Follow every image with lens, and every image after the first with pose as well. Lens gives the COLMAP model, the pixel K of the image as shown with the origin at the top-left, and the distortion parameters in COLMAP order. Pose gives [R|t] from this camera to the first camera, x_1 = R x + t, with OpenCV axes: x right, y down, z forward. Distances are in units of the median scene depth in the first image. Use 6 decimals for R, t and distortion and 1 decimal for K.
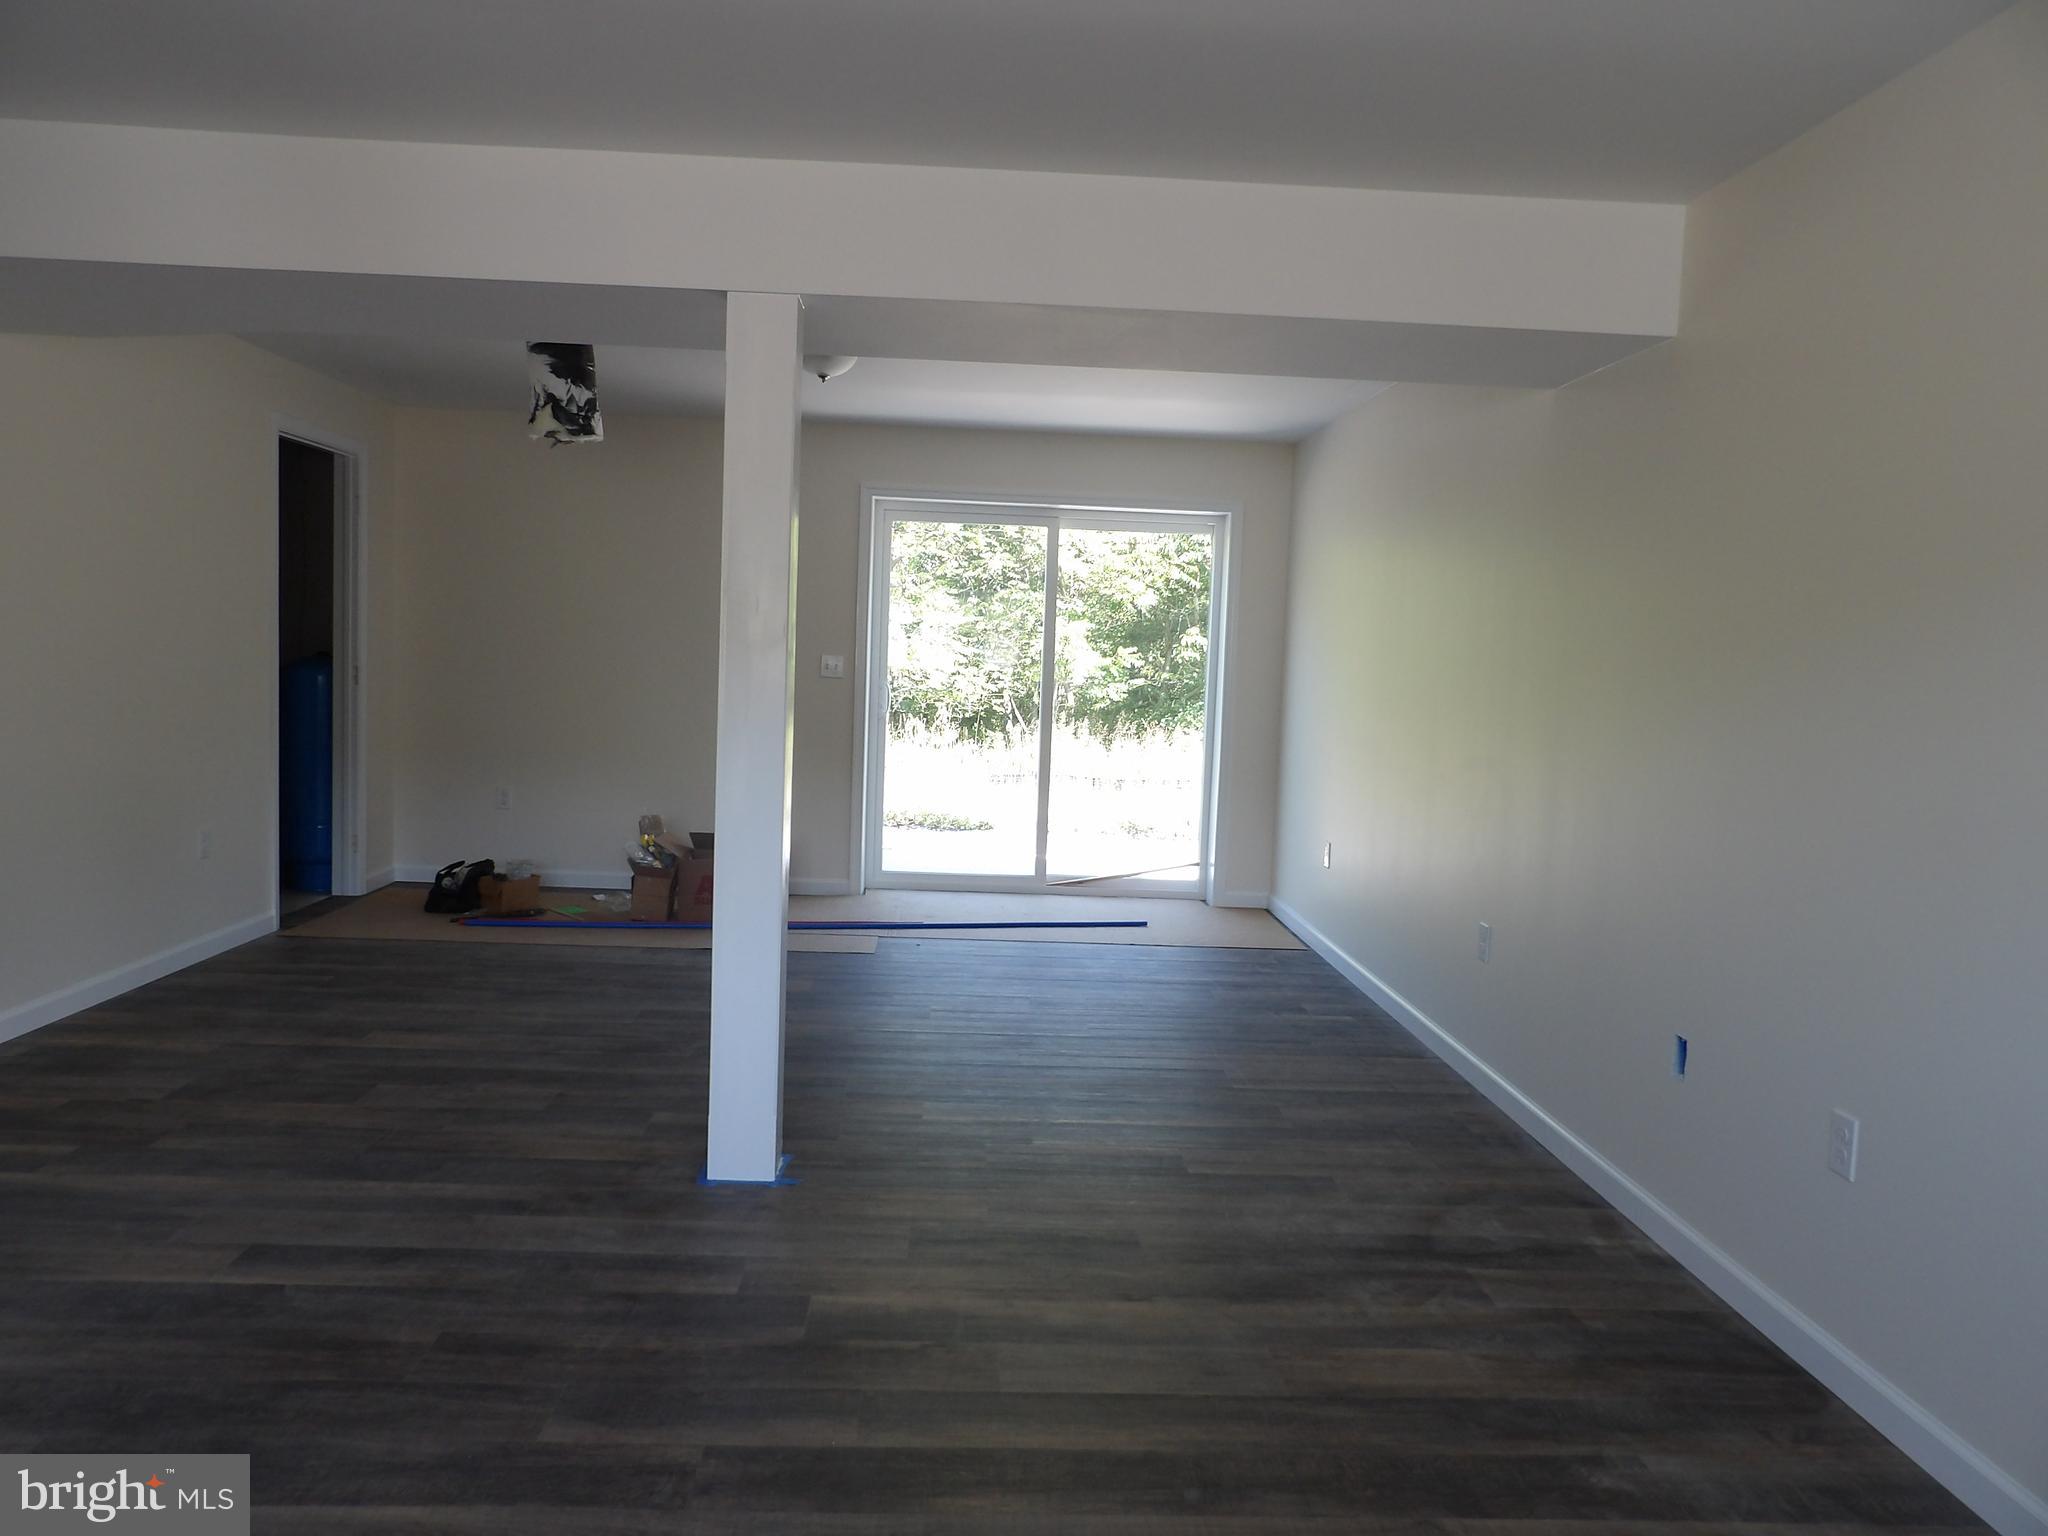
lens RADIAL K [[1462.0, 0, 1024.6], [0, 1462.0, 767.3], [0, 0, 1]] dist [0.002157, 0.007767]
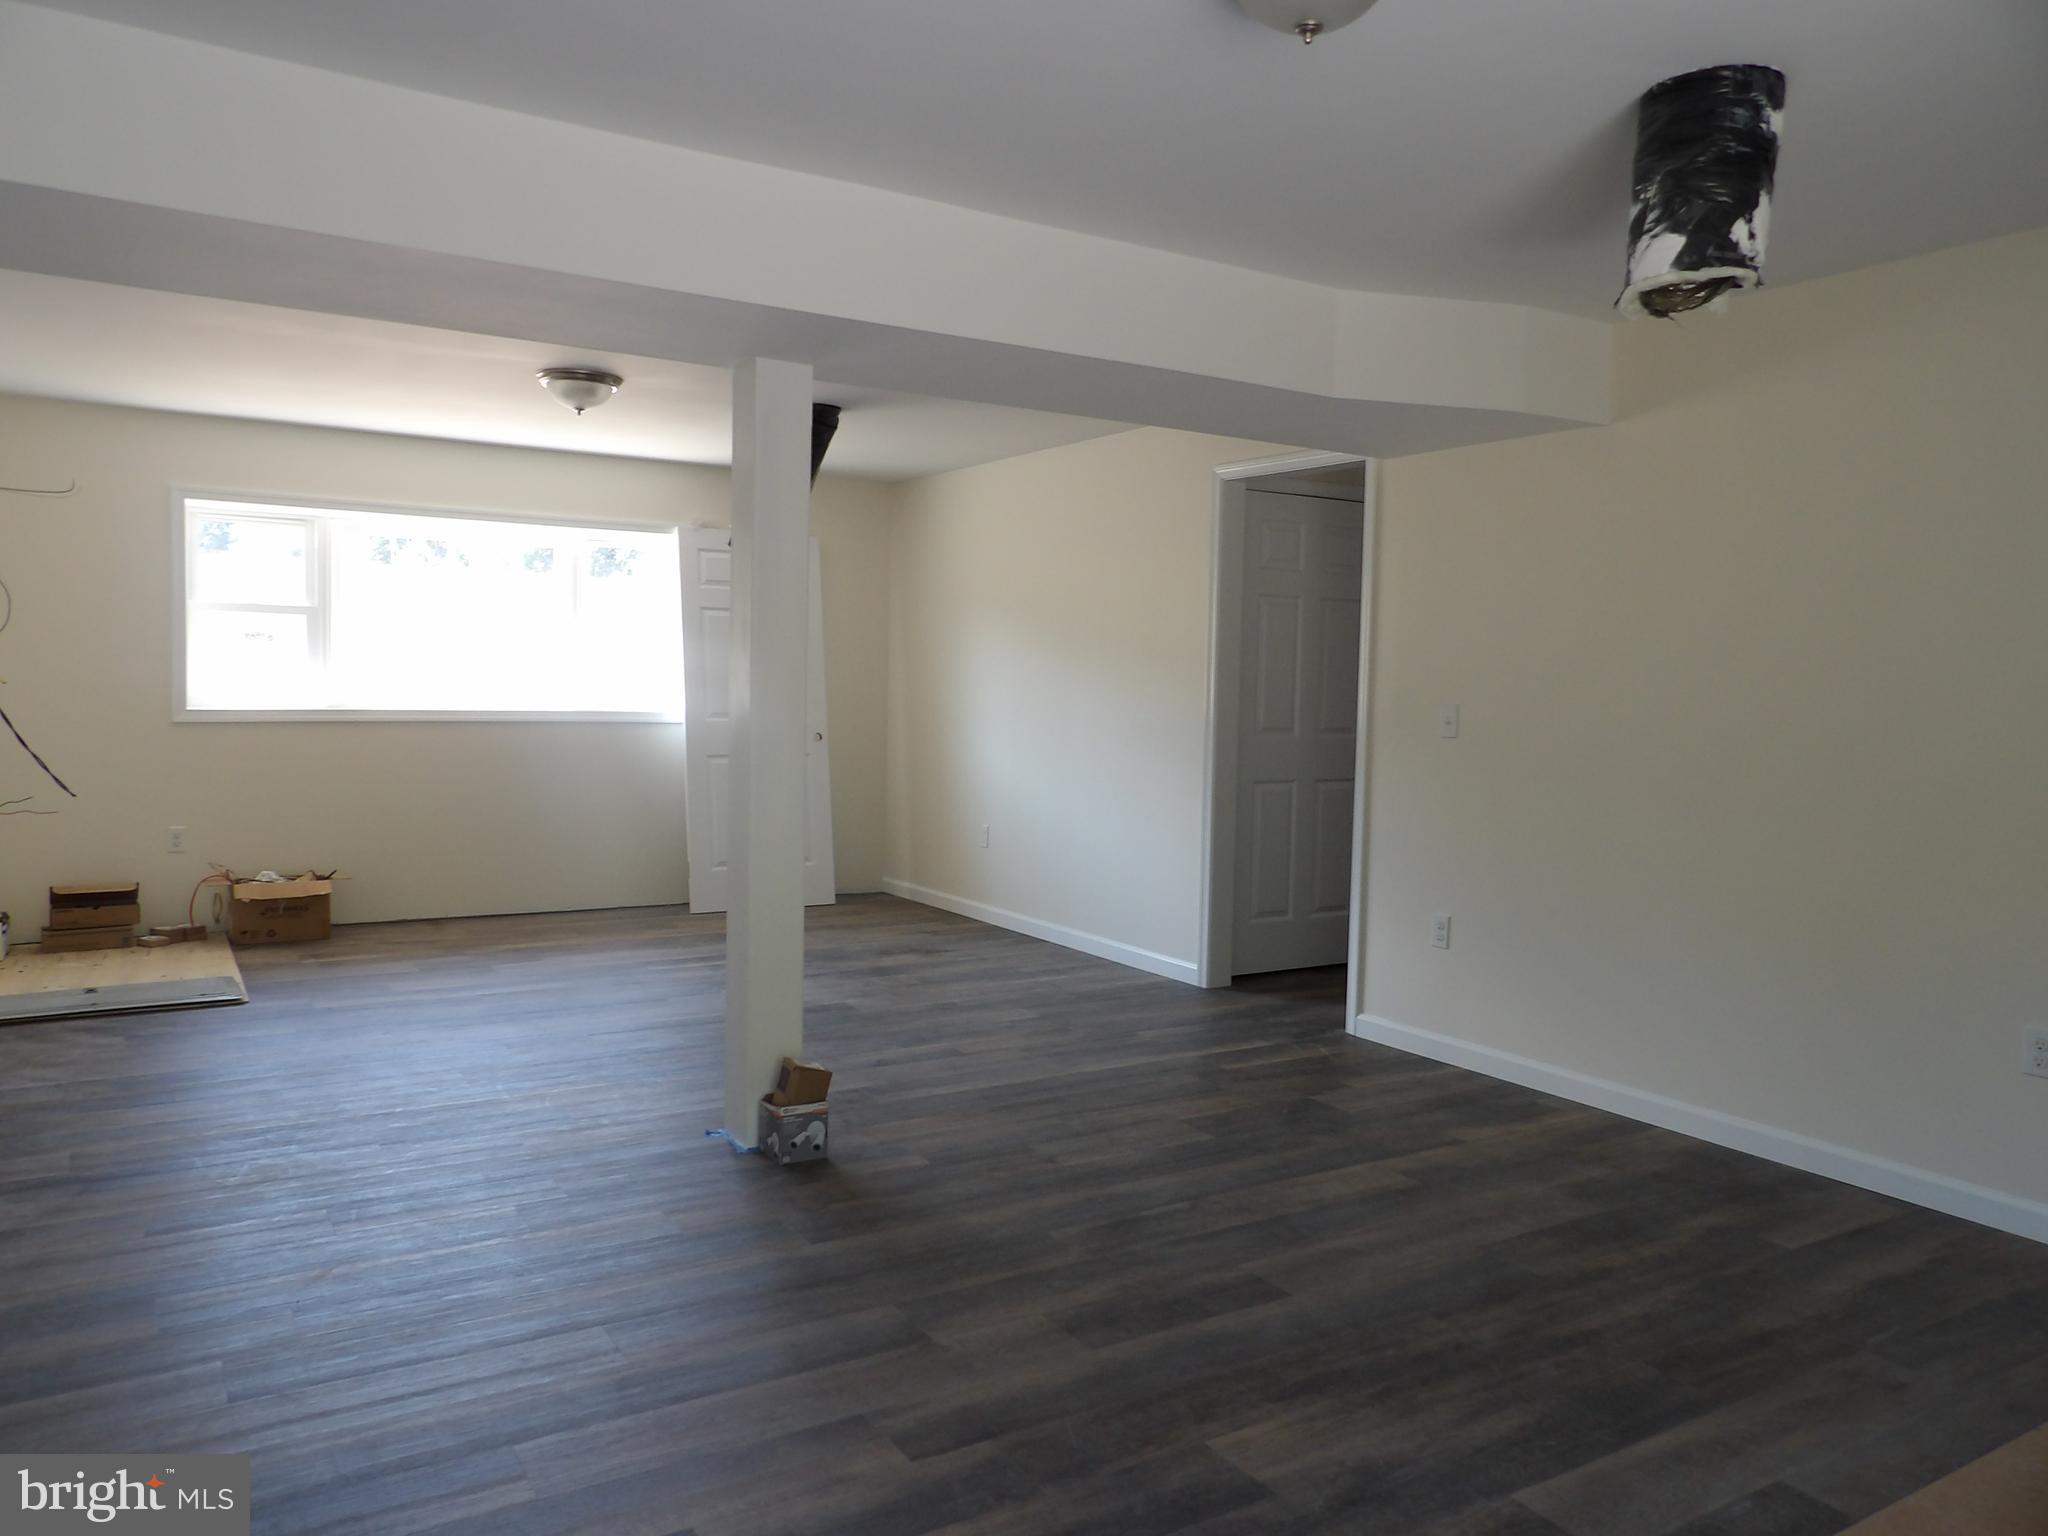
lens RADIAL K [[1462.0, 0, 1024.3], [0, 1462.0, 769.2], [0, 0, 1]] dist [0.002157, 0.007767]
pose [[-0.870116, -0.030405, -0.491908, 0.179183], [-0.096135, 0.989394, 0.108894, -0.133240], [0.483380, 0.142040, -0.863810, 1.845561]]
